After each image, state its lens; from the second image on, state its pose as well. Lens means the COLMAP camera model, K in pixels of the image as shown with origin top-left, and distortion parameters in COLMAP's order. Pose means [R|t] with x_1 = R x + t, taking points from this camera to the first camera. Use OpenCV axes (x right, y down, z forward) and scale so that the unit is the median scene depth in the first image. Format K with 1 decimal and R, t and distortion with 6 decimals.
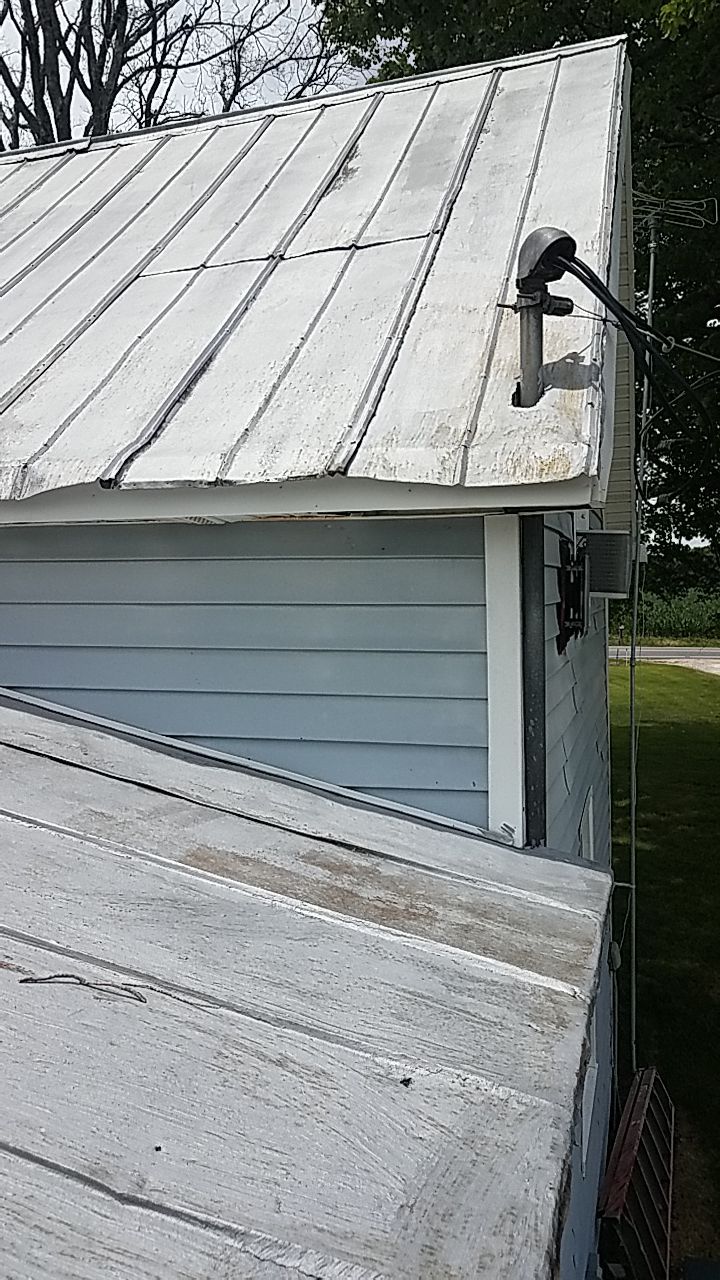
lens RADIAL K [[976.0, 0, 360.0], [0, 976.0, 640.0], [0, 0, 1]] dist [0.007134, 0.003727]
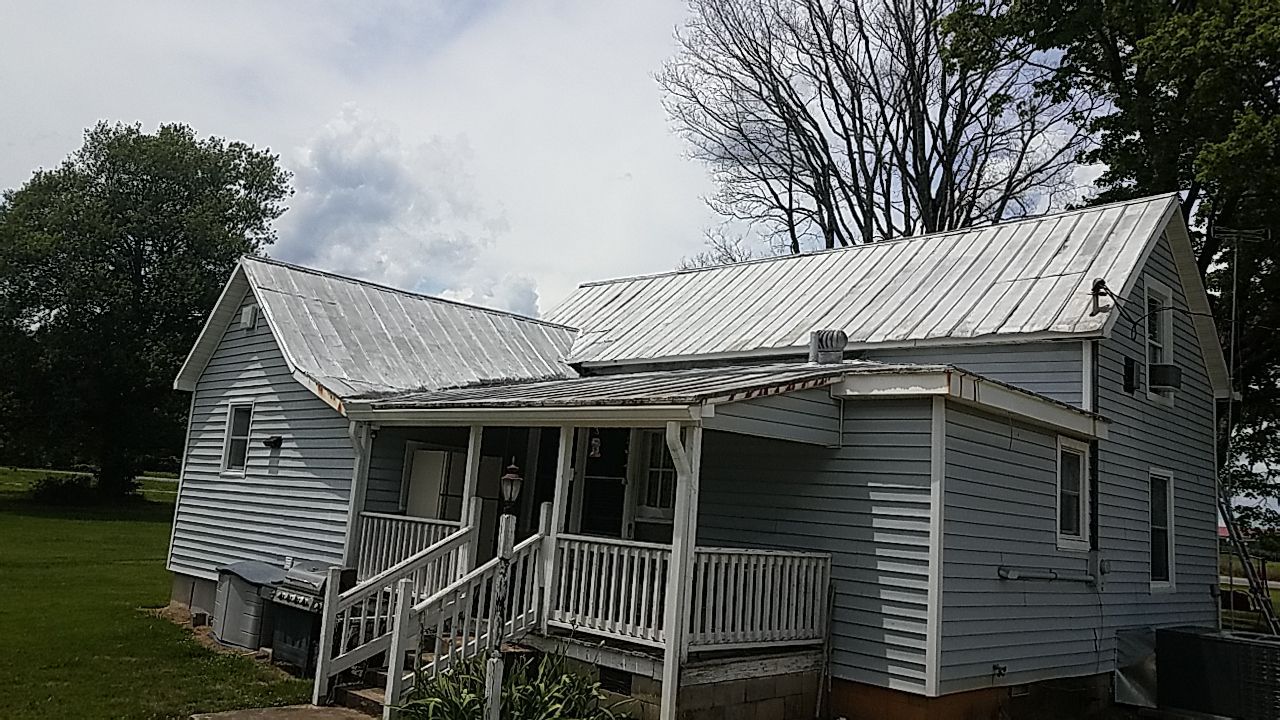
lens RADIAL K [[976.0, 0, 656.6], [0, 976.0, 358.5], [0, 0, 1]] dist [0.007134, 0.003727]
pose [[0.886650, 0.009055, -0.462353, 0.451668], [-0.108367, 0.976038, -0.188698, 0.970760], [0.449565, 0.217413, 0.866385, -3.587250]]
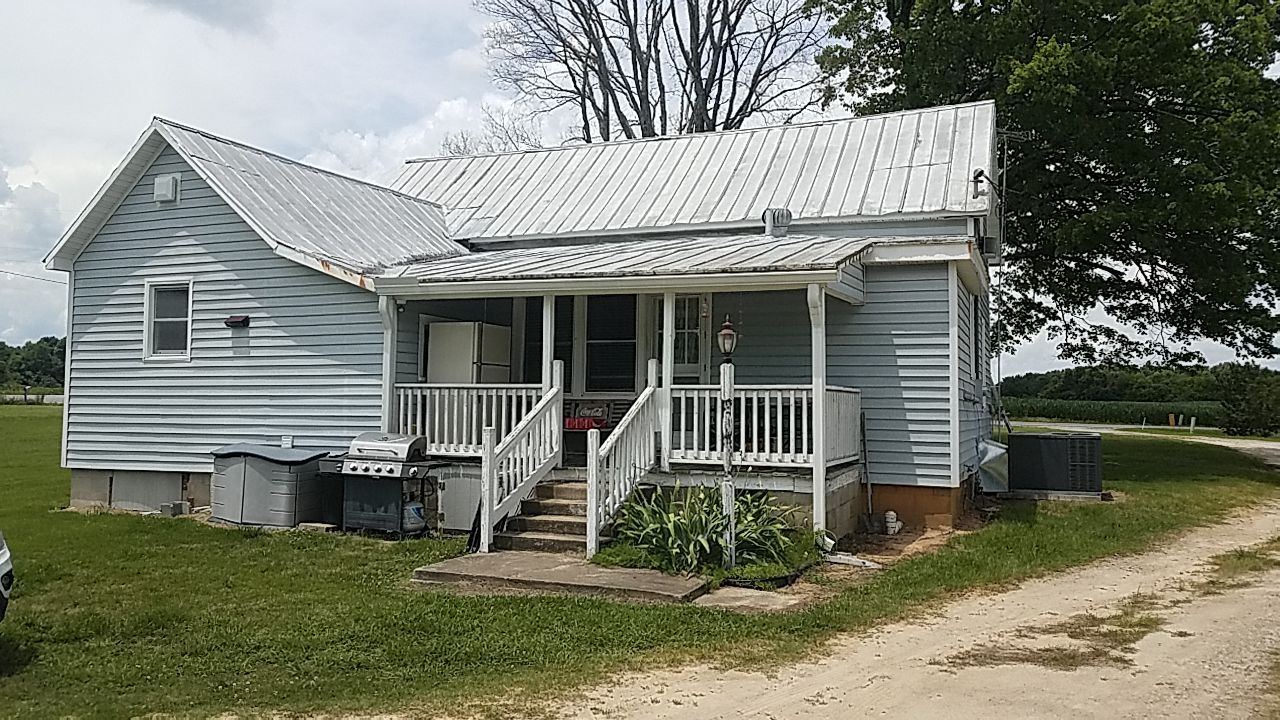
lens RADIAL K [[964.1, 0, 642.2], [0, 964.1, 343.4], [0, 0, 1]] dist [0.029785, 0.001707]
pose [[0.994830, 0.017310, -0.100069, -1.140971], [-0.027904, 0.994033, -0.105453, 1.205643], [0.097647, 0.107700, 0.989376, -4.525292]]
